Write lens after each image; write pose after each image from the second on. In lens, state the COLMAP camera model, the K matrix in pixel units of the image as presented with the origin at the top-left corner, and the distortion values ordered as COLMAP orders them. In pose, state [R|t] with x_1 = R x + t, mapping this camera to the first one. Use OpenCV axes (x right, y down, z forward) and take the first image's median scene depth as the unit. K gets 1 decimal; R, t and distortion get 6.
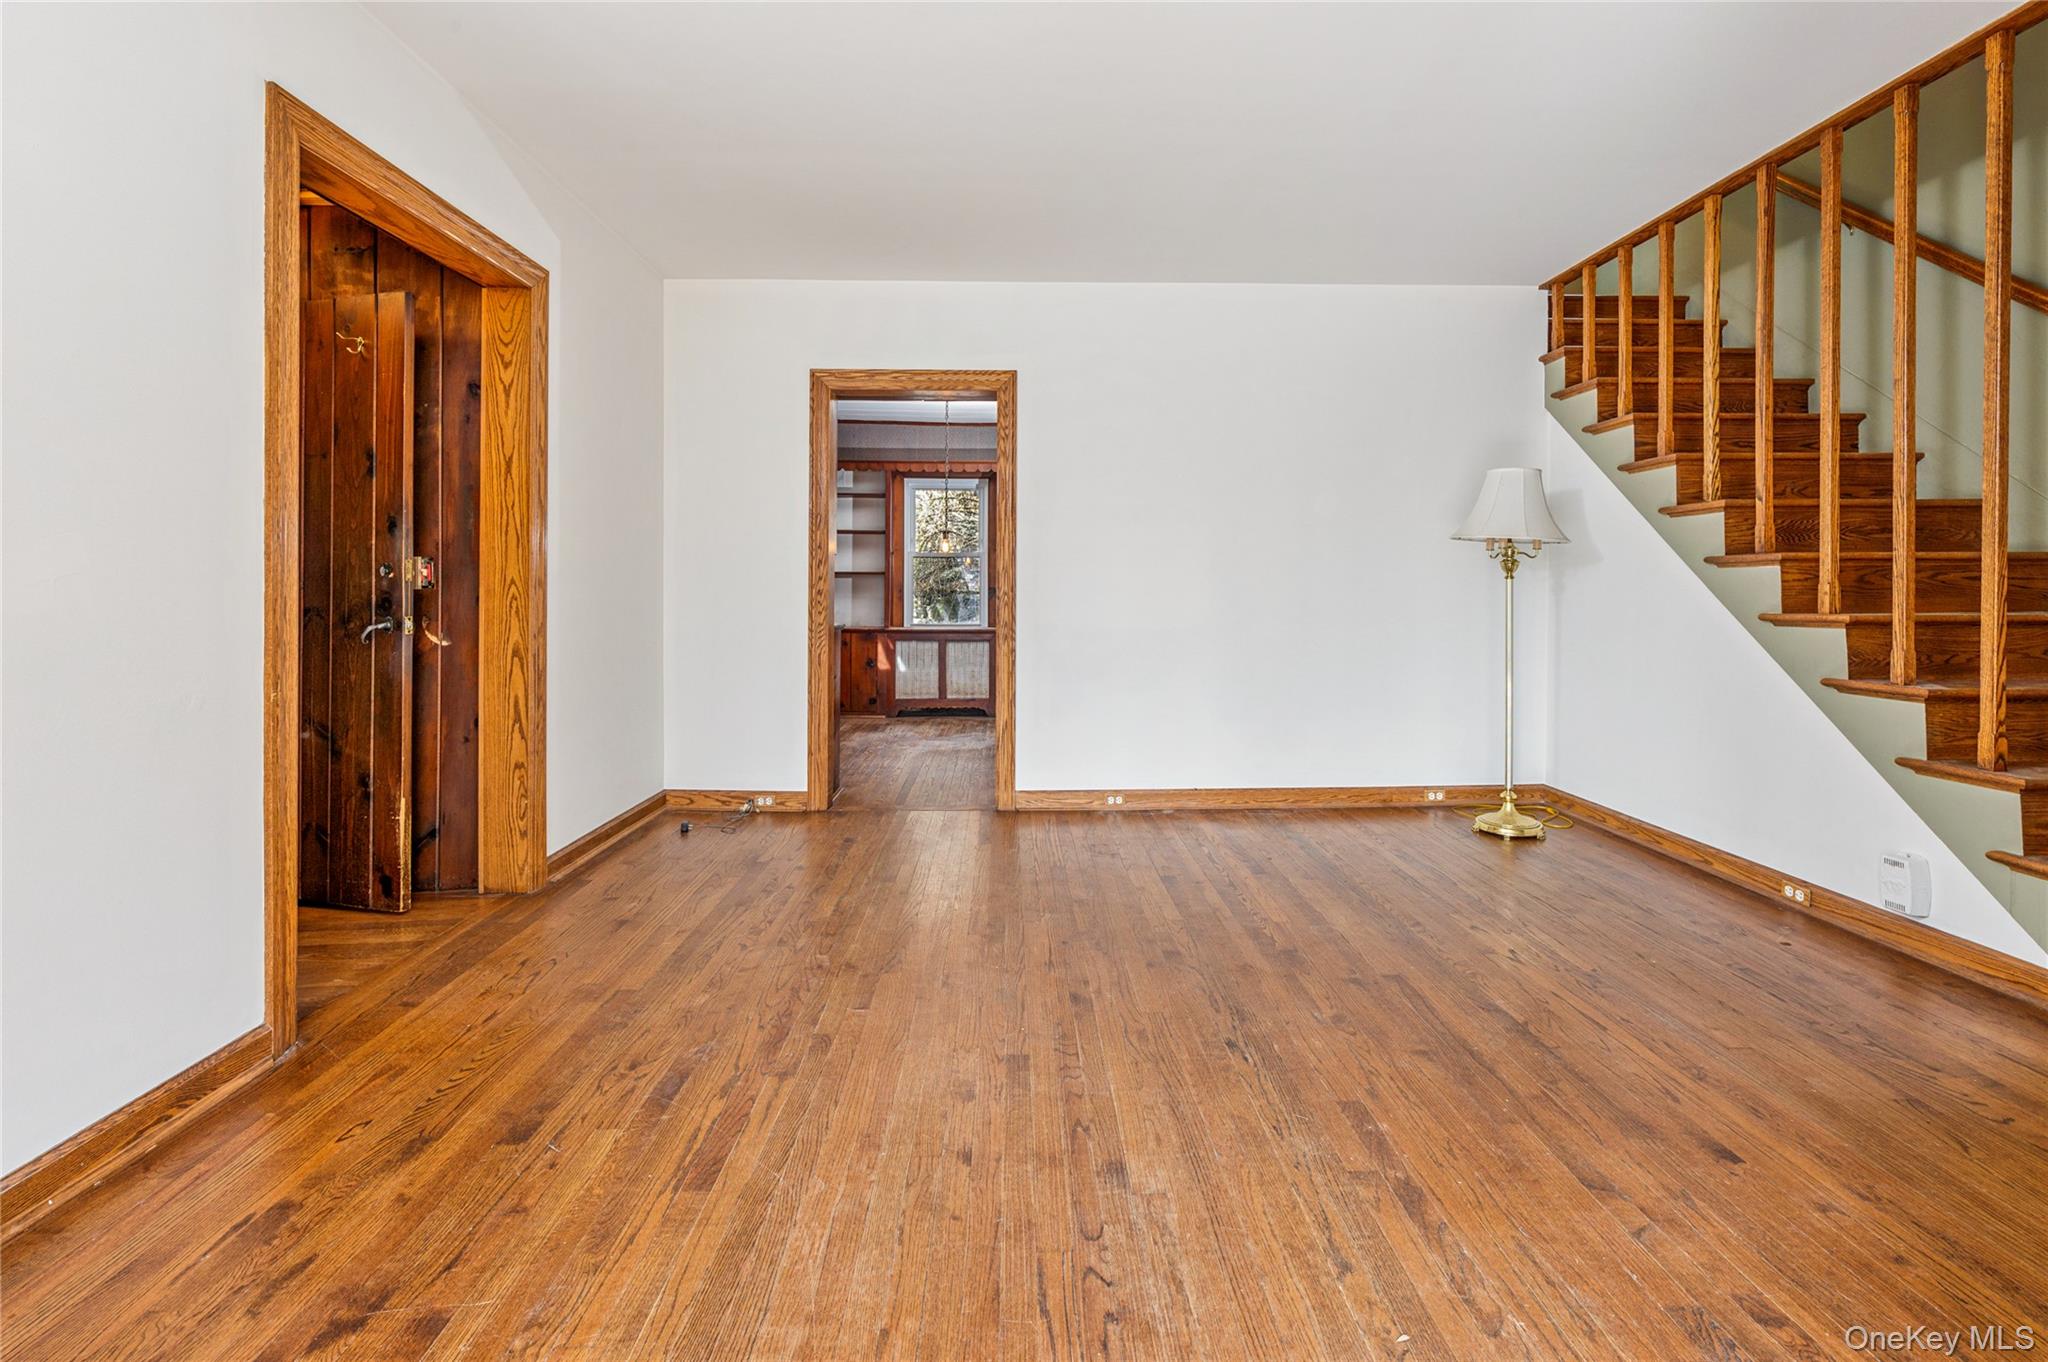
lens RADIAL K [[830.6, 0, 1024.6], [0, 830.6, 591.3], [0, 0, 1]] dist [-0.001677, -0.000102]
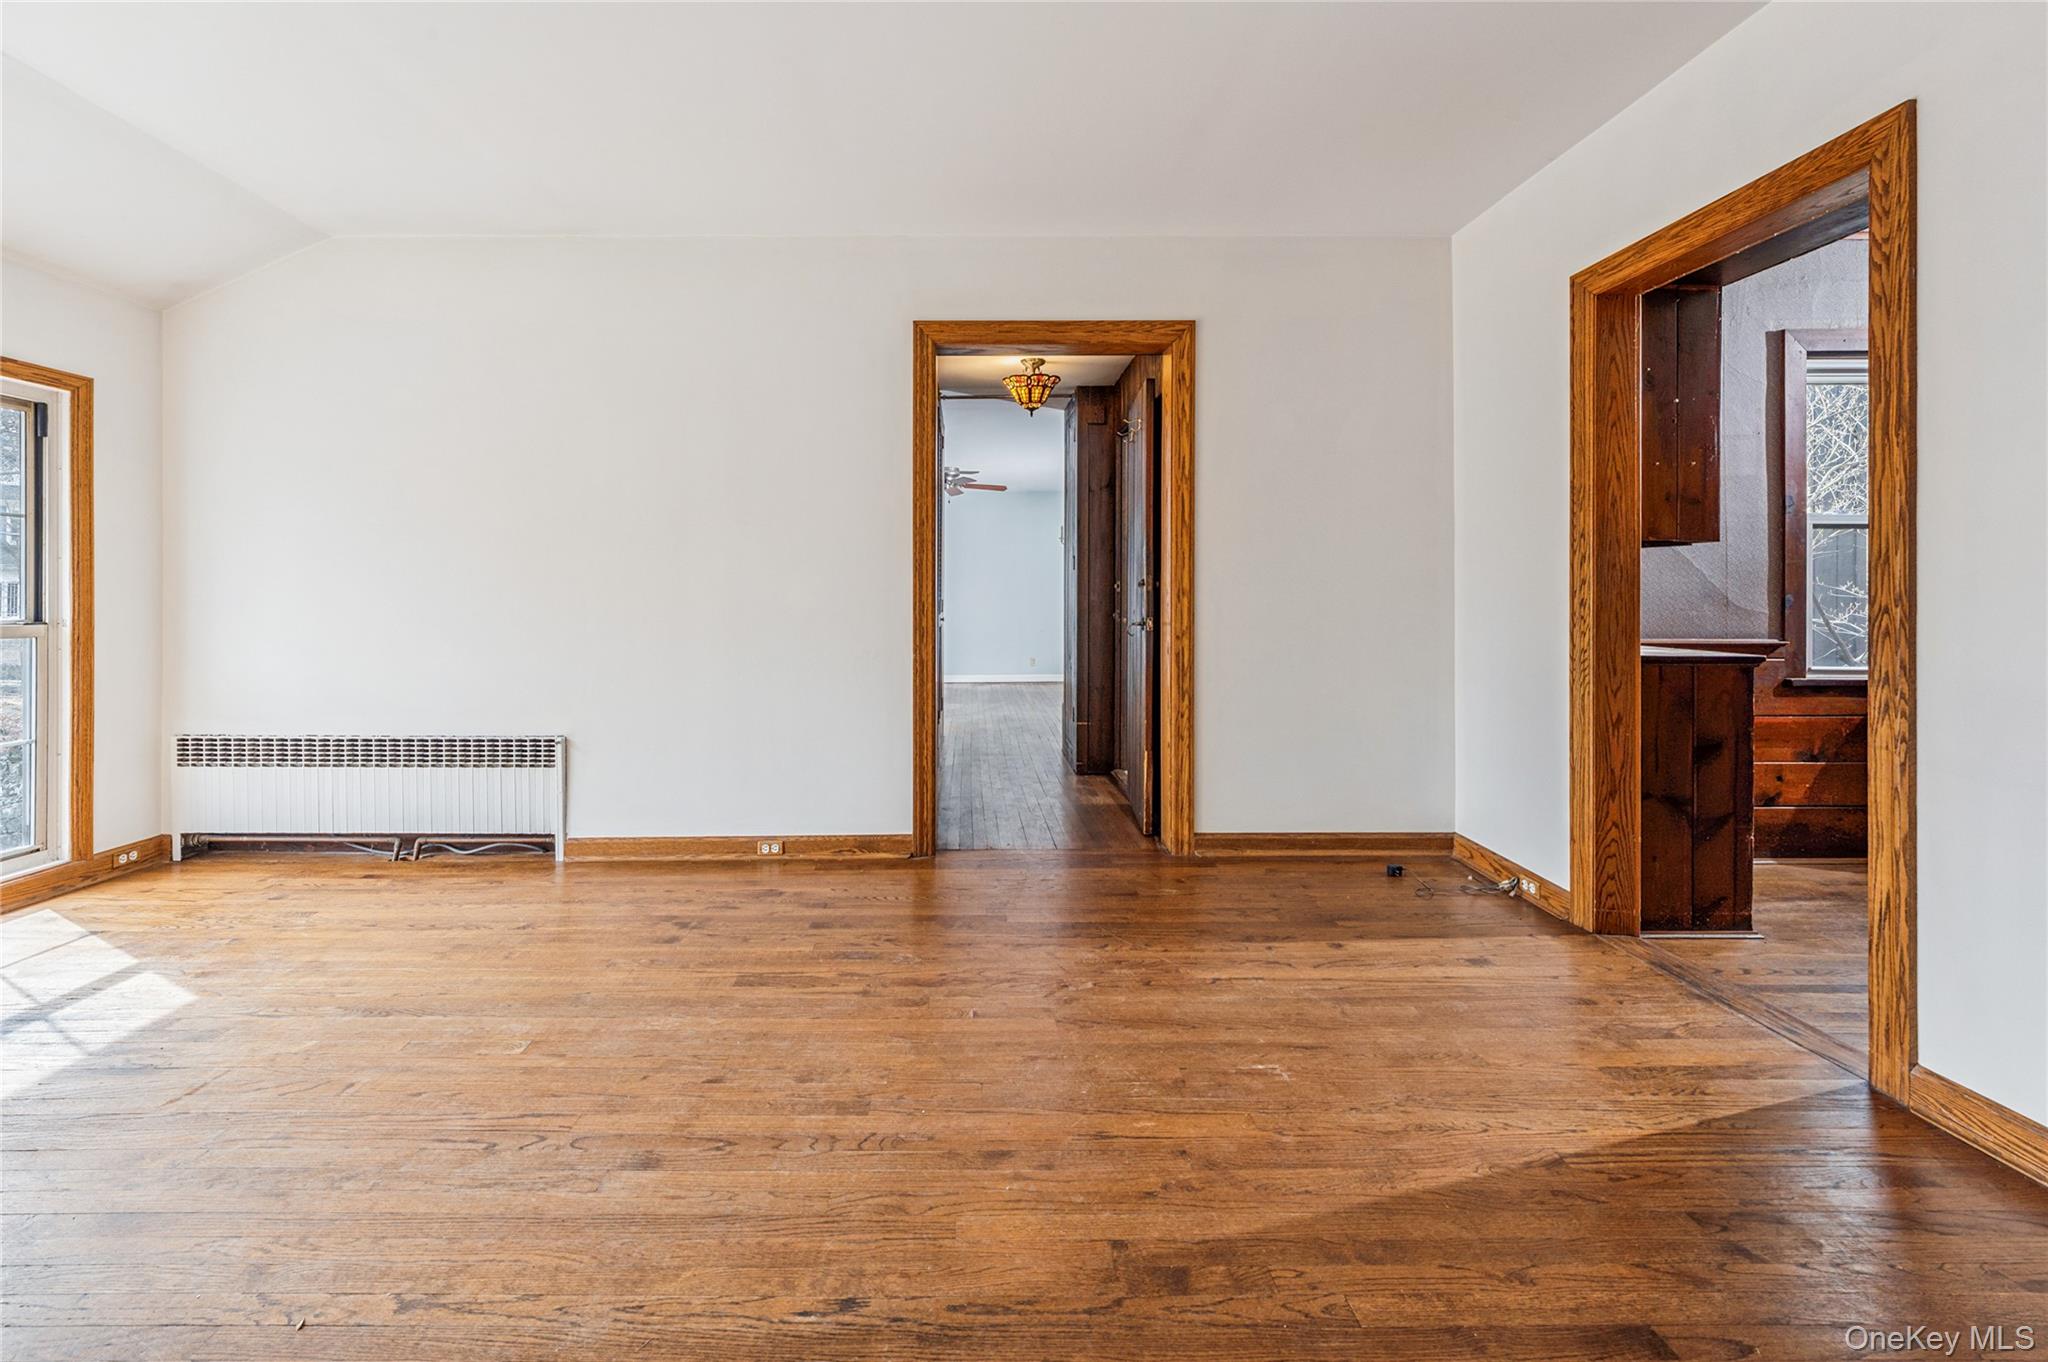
lens RADIAL K [[859.9, 0, 1018.7], [0, 859.9, 593.2], [0, 0, 1]] dist [-0.002597, 0.000587]
pose [[0.017234, -0.000579, -0.999851, 0.996921], [-0.001543, 0.999999, -0.000606, -0.012711], [0.999850, 0.001553, 0.017233, 1.208619]]
